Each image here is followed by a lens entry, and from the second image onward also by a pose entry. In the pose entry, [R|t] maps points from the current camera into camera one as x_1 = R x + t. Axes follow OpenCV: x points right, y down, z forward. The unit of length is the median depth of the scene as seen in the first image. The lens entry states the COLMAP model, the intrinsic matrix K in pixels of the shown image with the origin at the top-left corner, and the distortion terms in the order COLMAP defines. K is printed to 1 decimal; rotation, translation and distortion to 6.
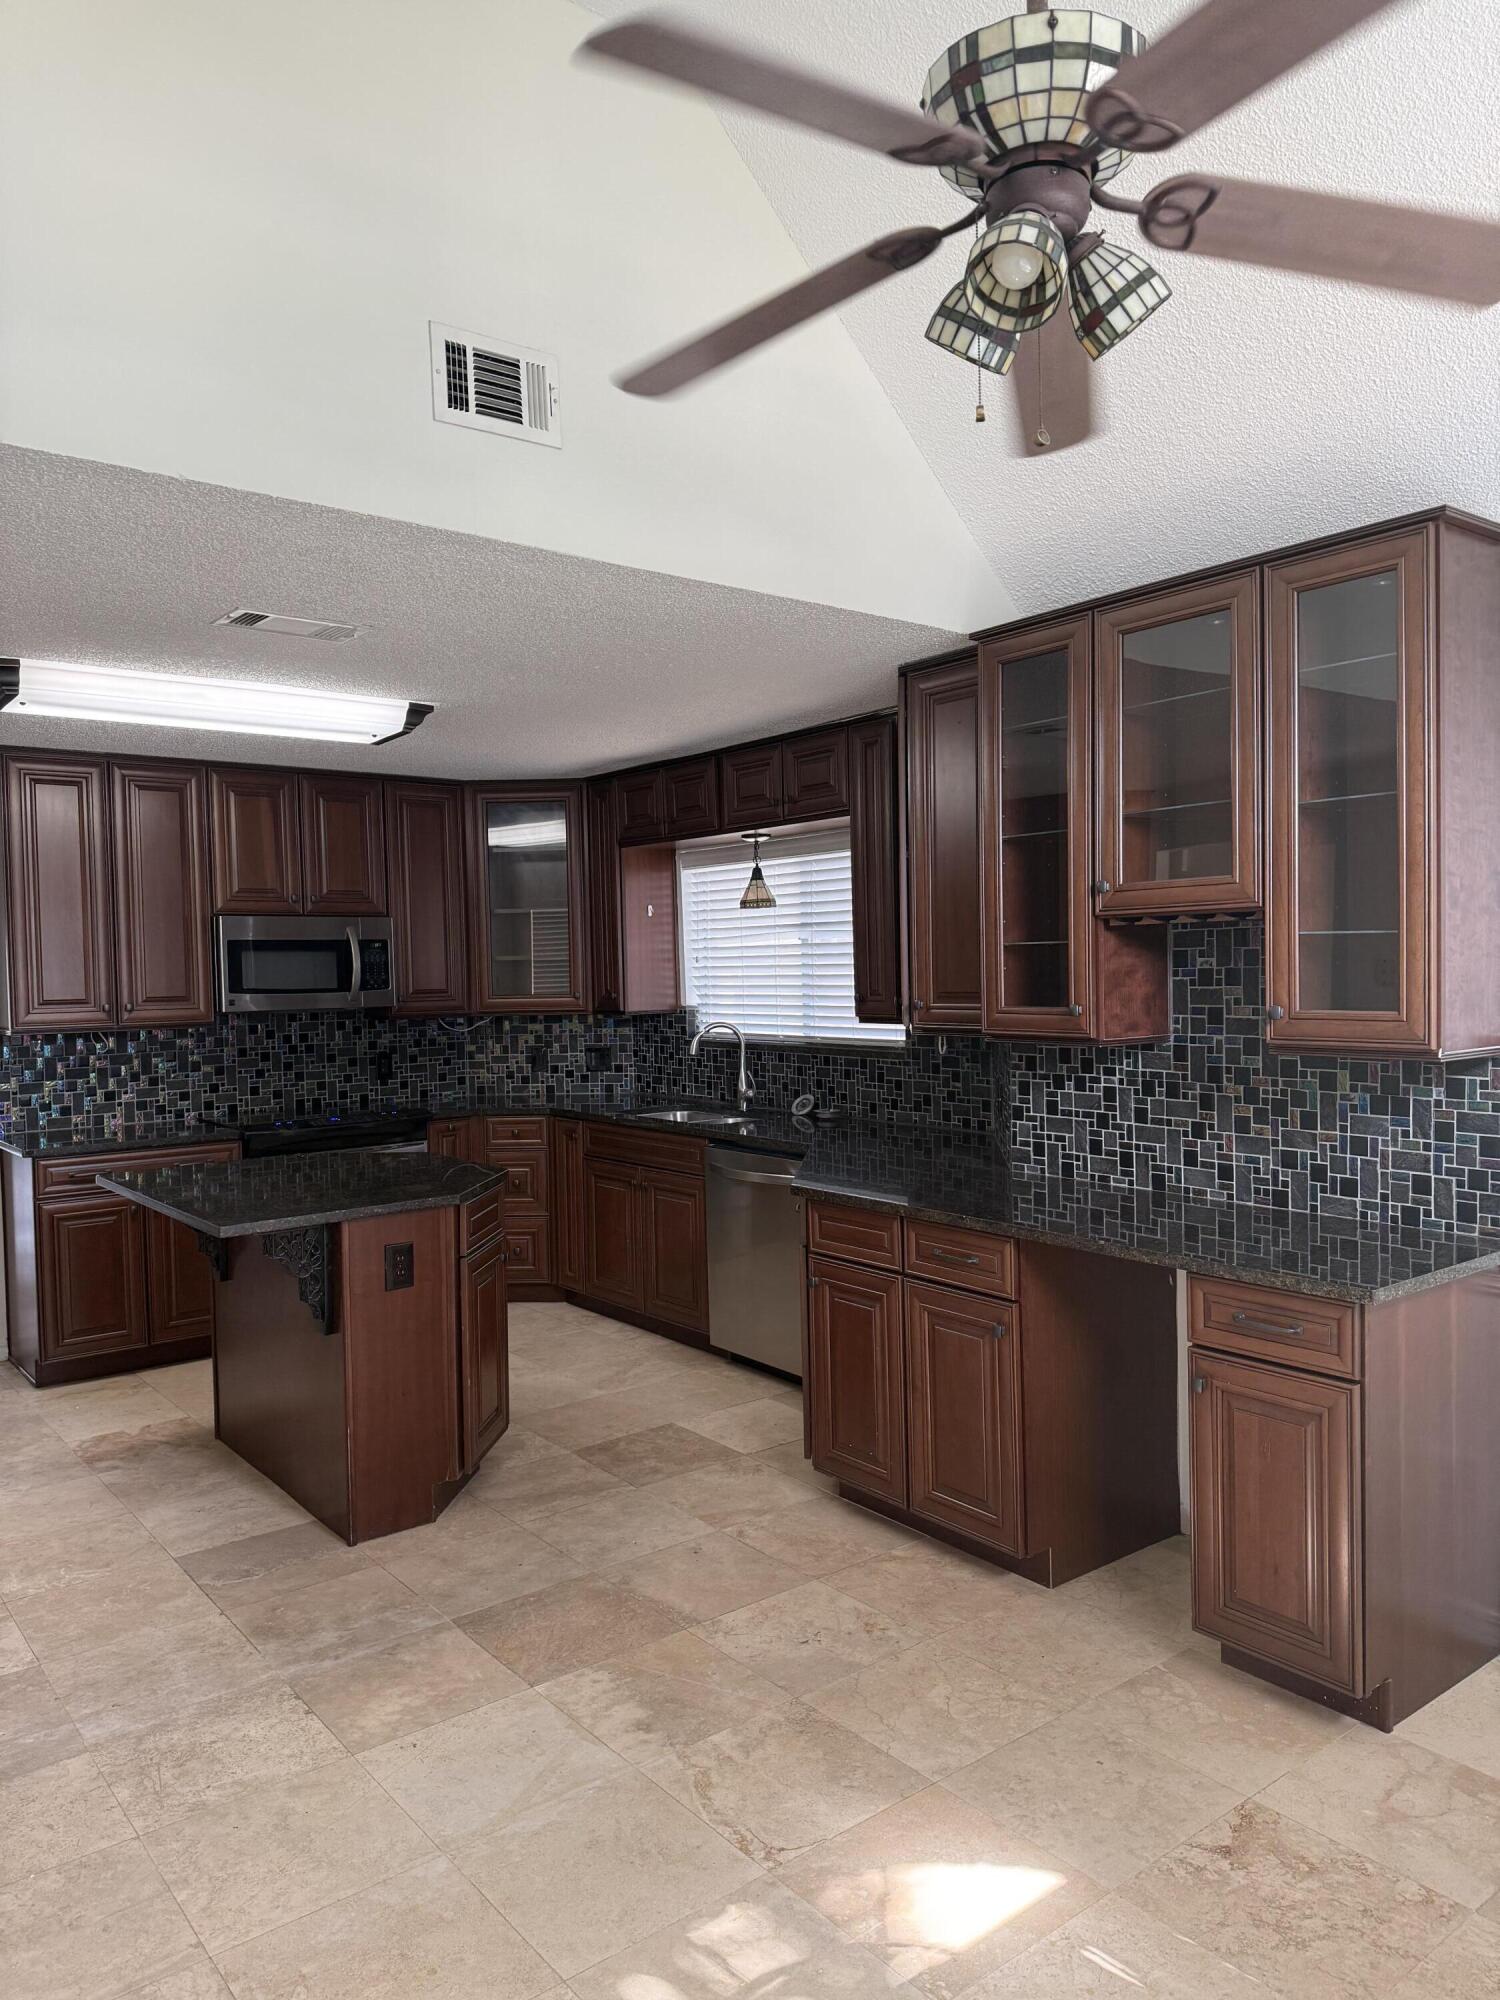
lens RADIAL K [[1412.7, 0, 745.7], [0, 1412.7, 1005.7], [0, 0, 1]] dist [0.049656, -0.065529]
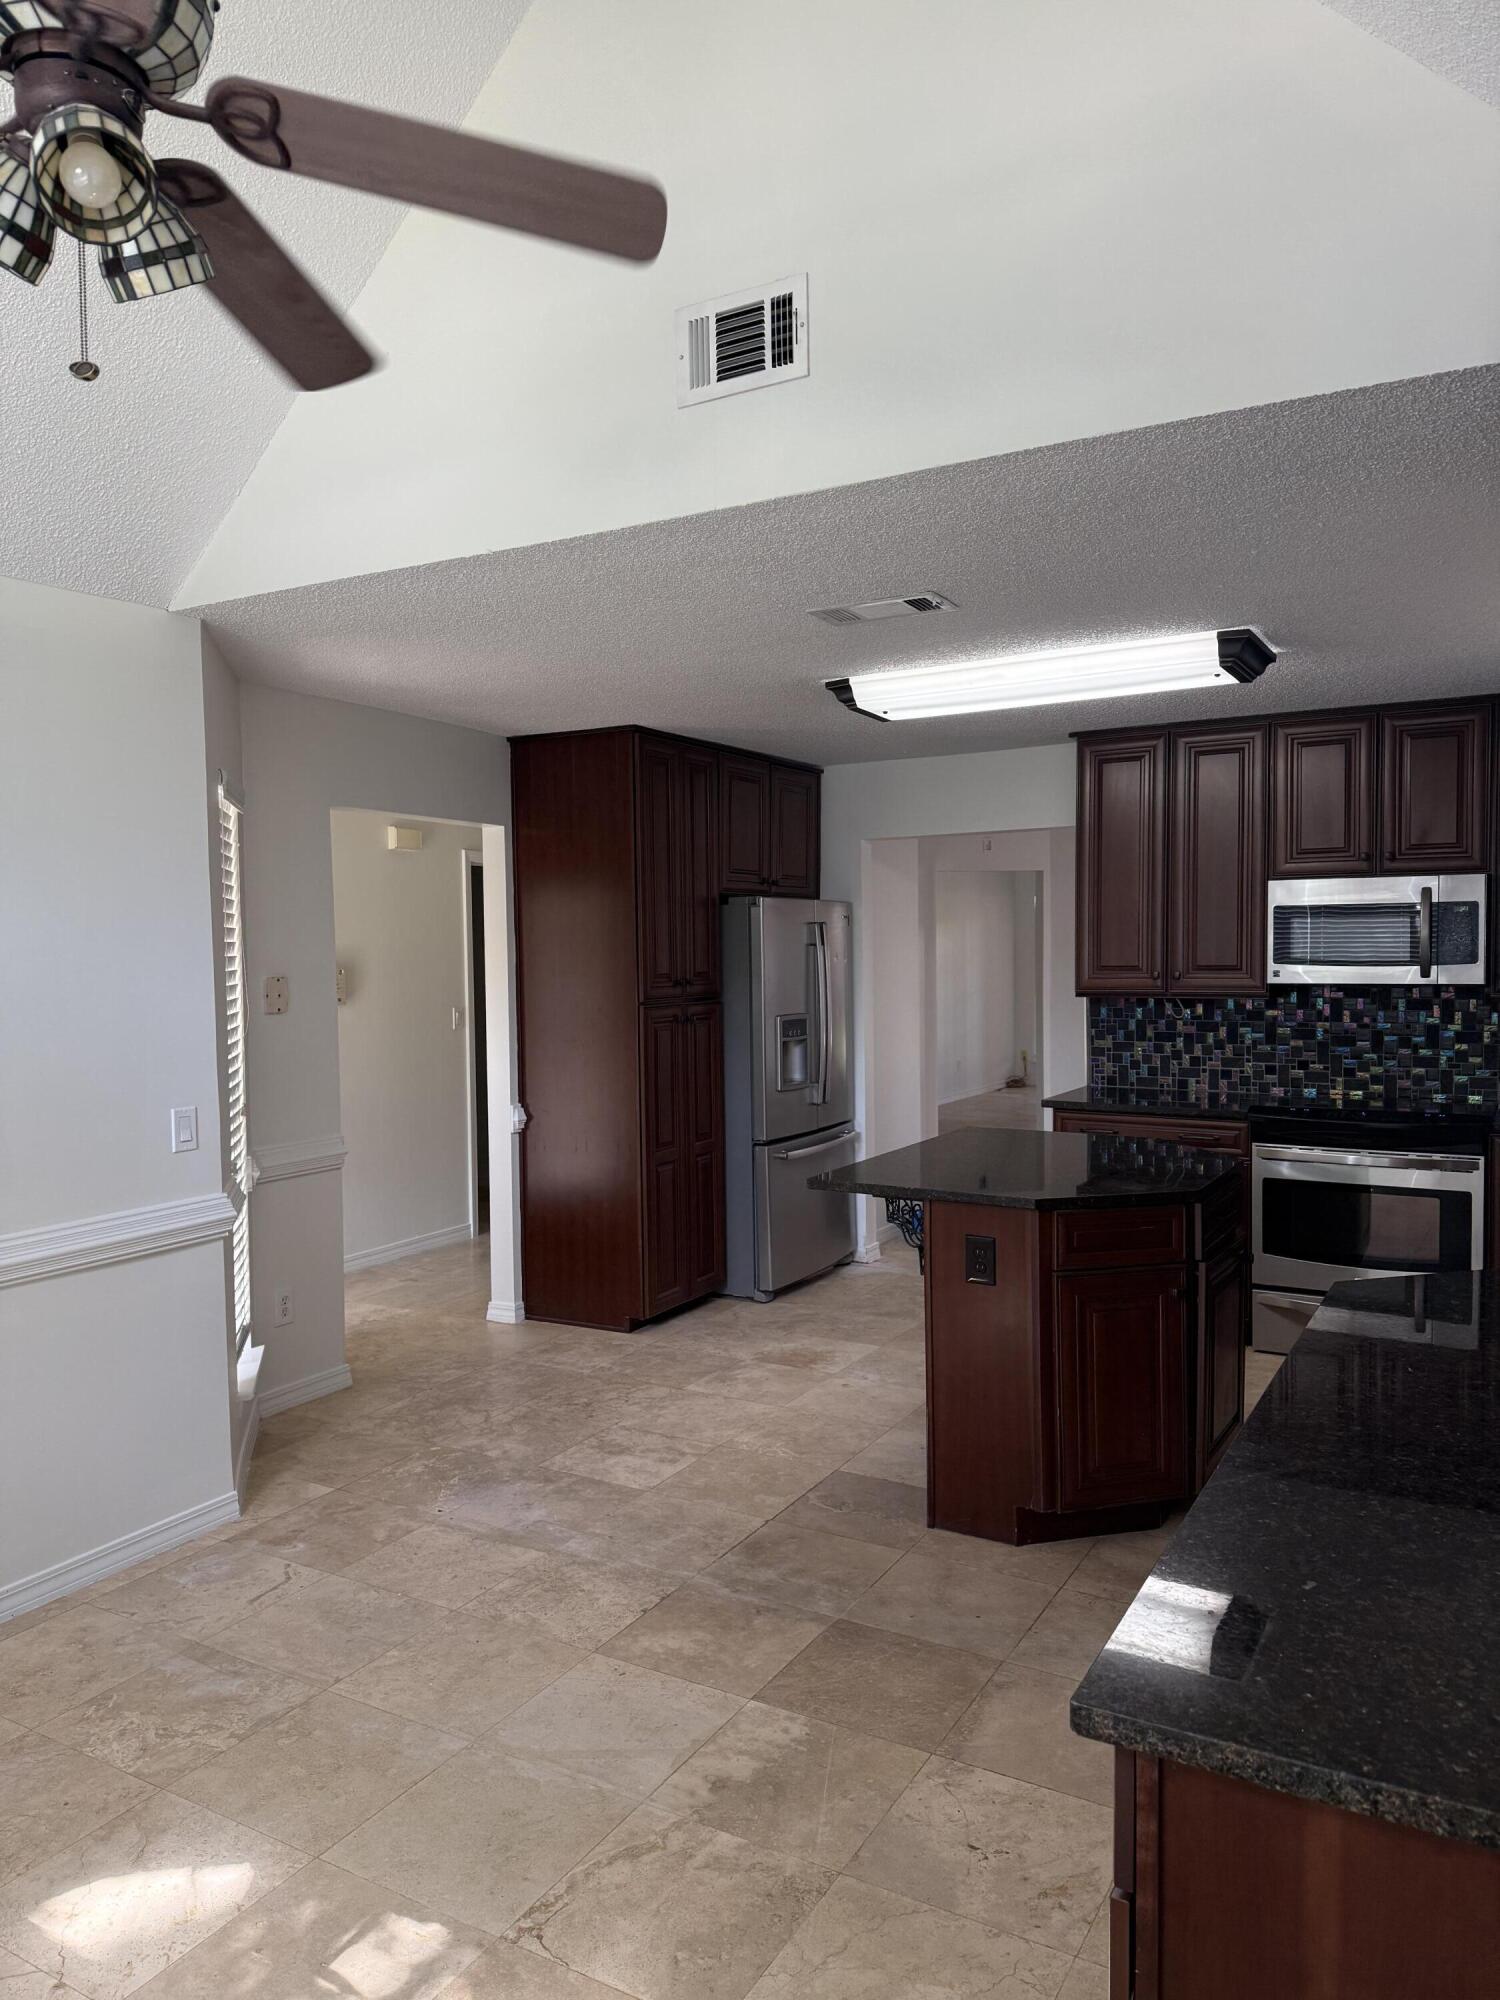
lens RADIAL K [[1412.7, 0, 745.7], [0, 1412.7, 1005.7], [0, 0, 1]] dist [0.049656, -0.065529]
pose [[0.370067, 0.059887, -0.927073, 0.491690], [-0.026896, 0.998192, 0.053745, -0.029155], [0.928616, 0.005045, 0.371008, 0.437317]]
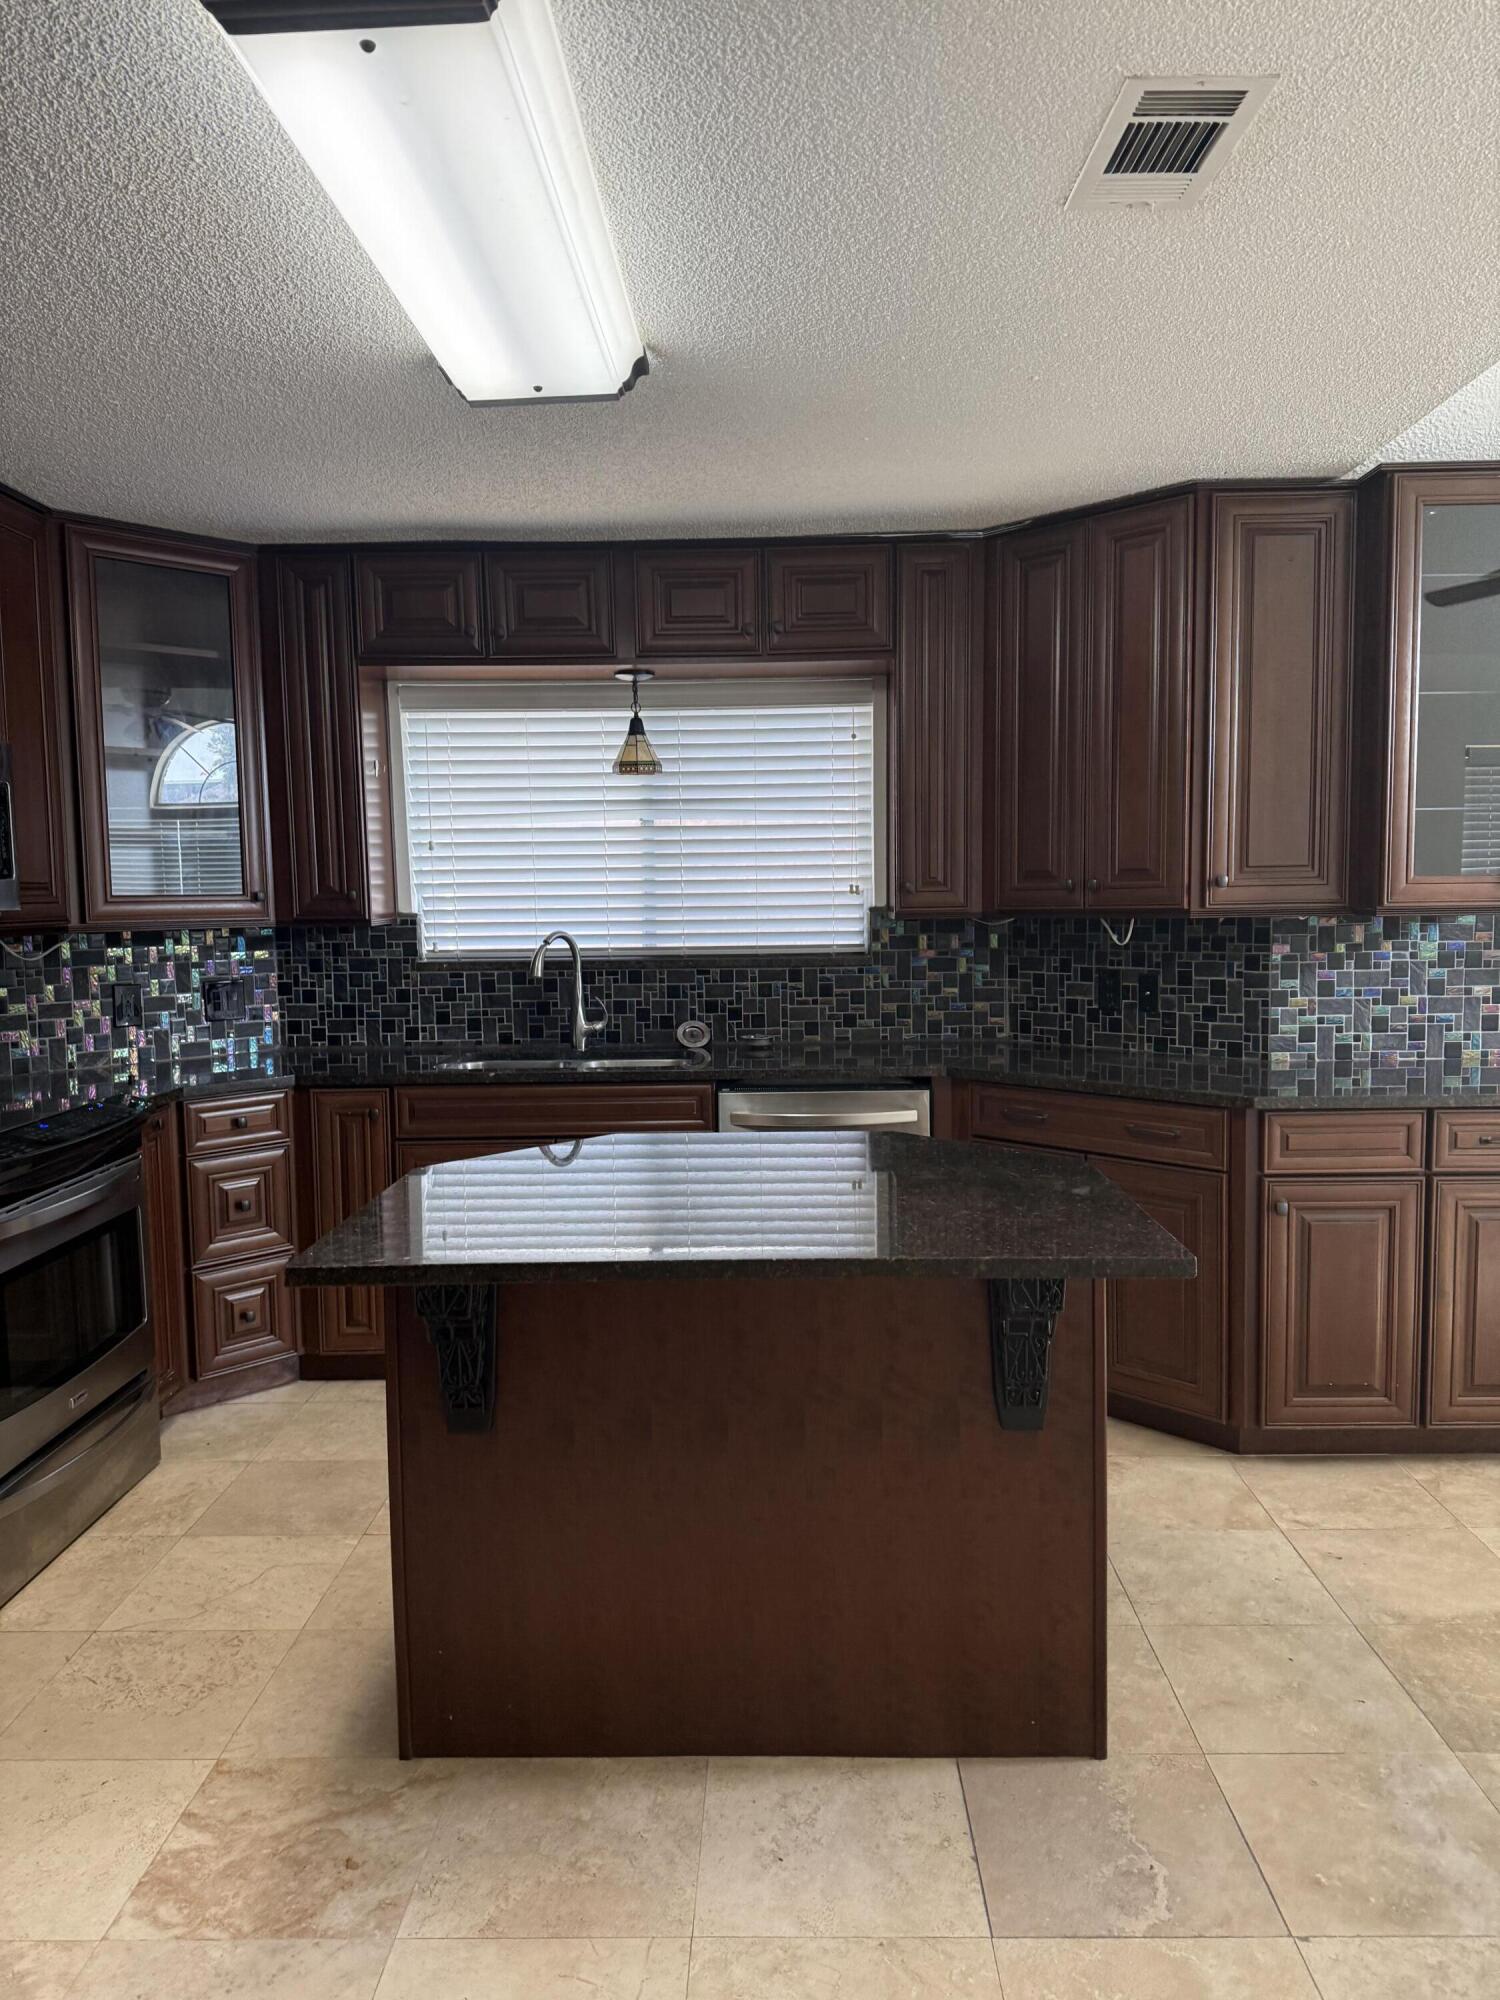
lens RADIAL K [[1409.1, 0, 786.2], [0, 1409.1, 1001.8], [0, 0, 1]] dist [-0.002124, -0.001006]
pose [[0.622934, -0.047463, 0.780833, -0.691418], [0.026171, 0.998863, 0.039837, 0.030201], [-0.781836, -0.004380, 0.623468, 0.631271]]
